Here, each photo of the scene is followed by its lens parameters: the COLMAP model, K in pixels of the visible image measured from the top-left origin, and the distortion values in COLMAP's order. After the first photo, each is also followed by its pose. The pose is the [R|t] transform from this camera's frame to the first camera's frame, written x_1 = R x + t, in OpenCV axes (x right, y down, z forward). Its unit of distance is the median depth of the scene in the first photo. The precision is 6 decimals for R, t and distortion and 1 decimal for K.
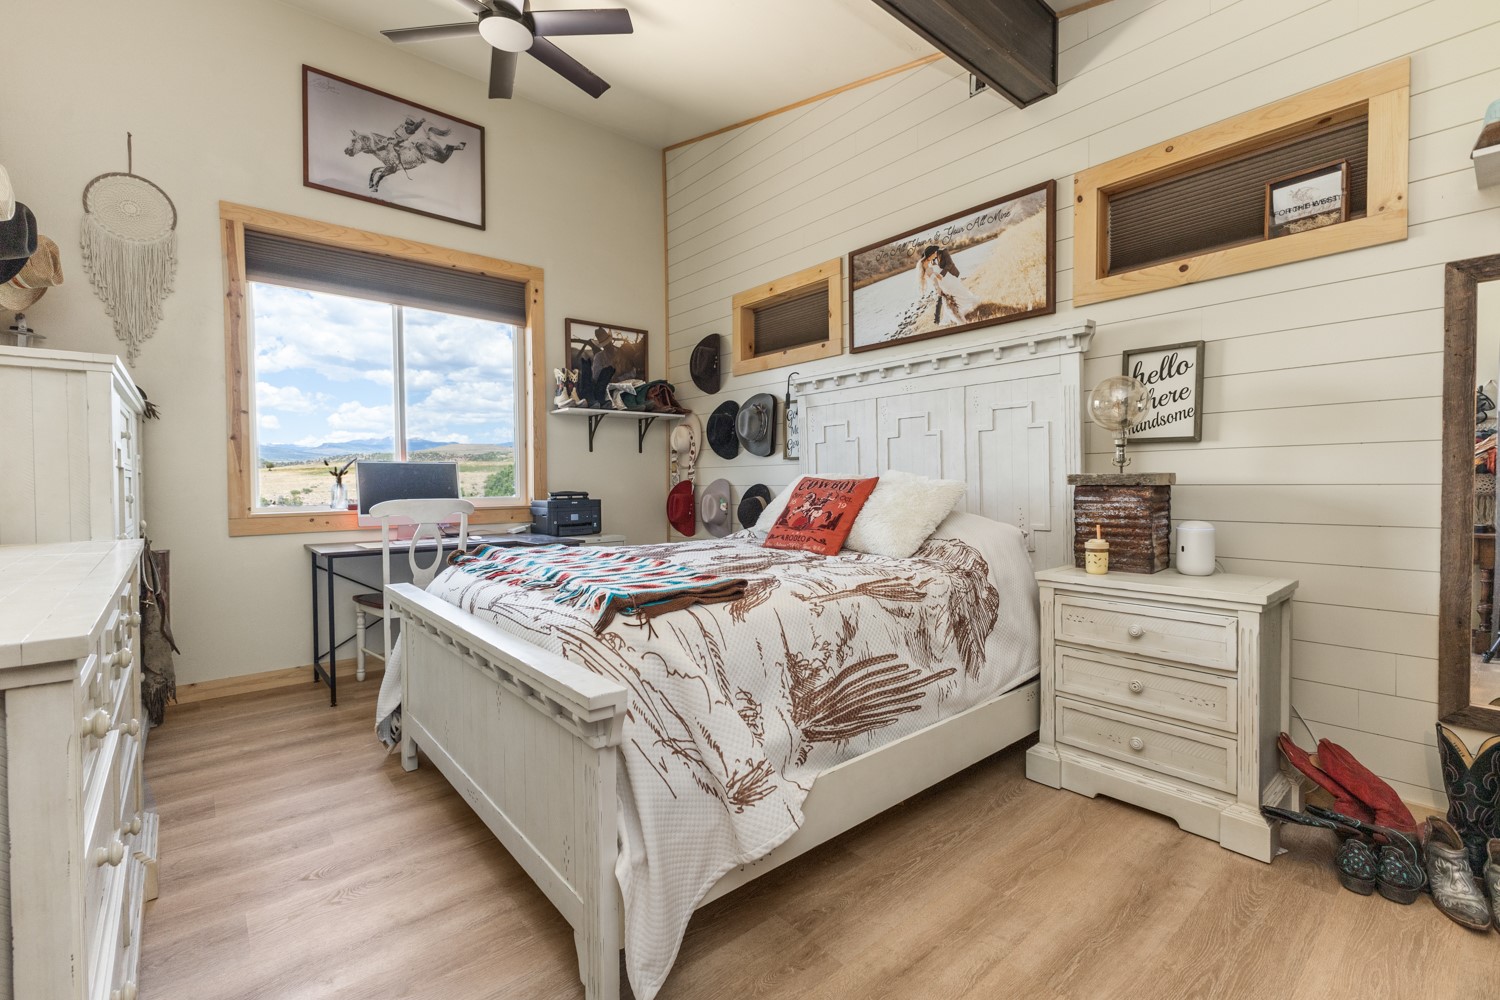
lens RADIAL K [[656.2, 0, 756.4], [0, 656.2, 494.2], [0, 0, 1]] dist [-0.001541, -0.000801]
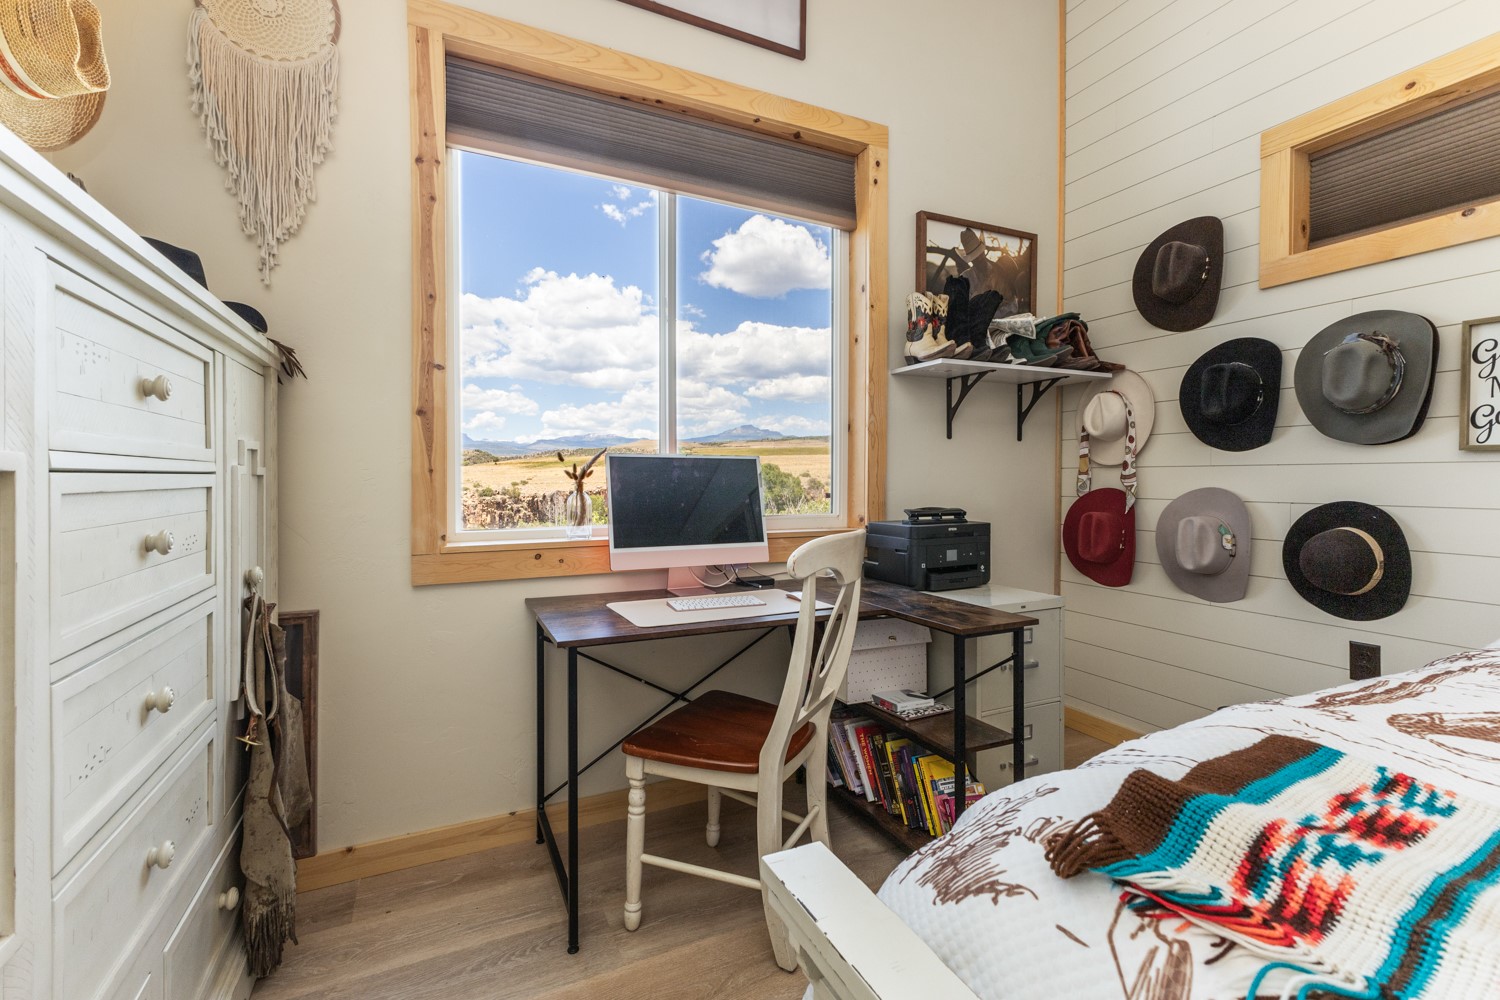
lens RADIAL K [[656.2, 0, 746.7], [0, 656.2, 489.5], [0, 0, 1]] dist [-0.001541, -0.000801]
pose [[0.962836, 0.013956, -0.269724, -0.279511], [-0.013747, 0.999902, 0.002664, -0.018765], [0.269735, 0.001143, 0.962934, 0.395119]]
